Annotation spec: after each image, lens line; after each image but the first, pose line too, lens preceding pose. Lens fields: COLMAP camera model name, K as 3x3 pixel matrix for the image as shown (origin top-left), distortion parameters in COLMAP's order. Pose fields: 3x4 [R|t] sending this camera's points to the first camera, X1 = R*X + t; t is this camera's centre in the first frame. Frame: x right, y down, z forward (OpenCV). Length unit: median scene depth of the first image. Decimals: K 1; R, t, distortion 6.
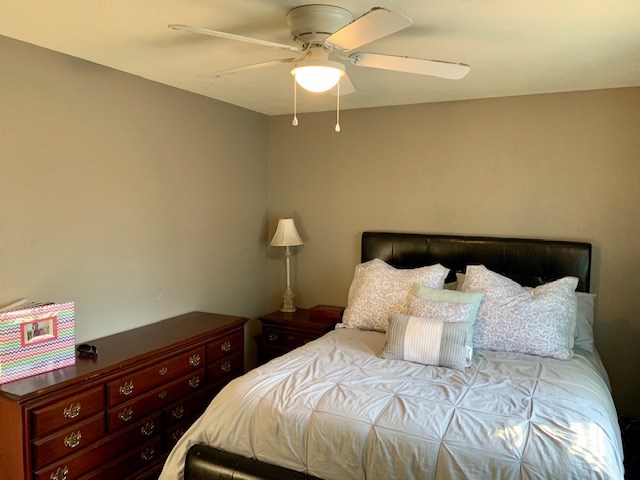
lens RADIAL K [[487.9, 0, 320.0], [0, 487.9, 240.0], [0, 0, 1]] dist [0.000666, -0.002508]
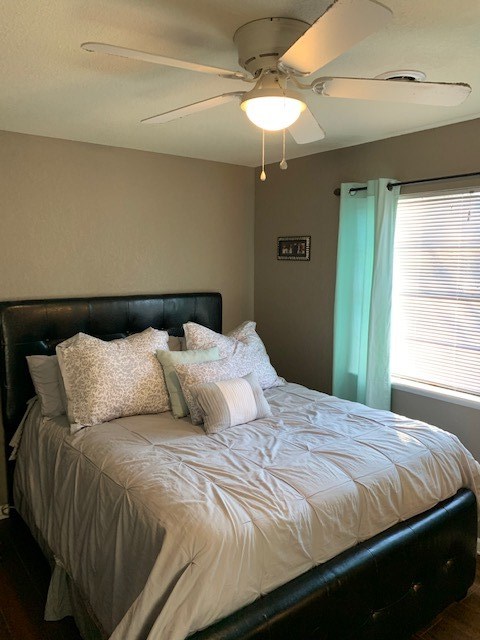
lens RADIAL K [[487.9, 0, 240.0], [0, 487.9, 320.0], [0, 0, 1]] dist [0.000666, -0.002508]
pose [[0.443888, -0.124368, 0.887410, -0.779216], [0.083387, 0.991758, 0.097281, -0.063683], [-0.892194, 0.030817, 0.450600, 0.674134]]
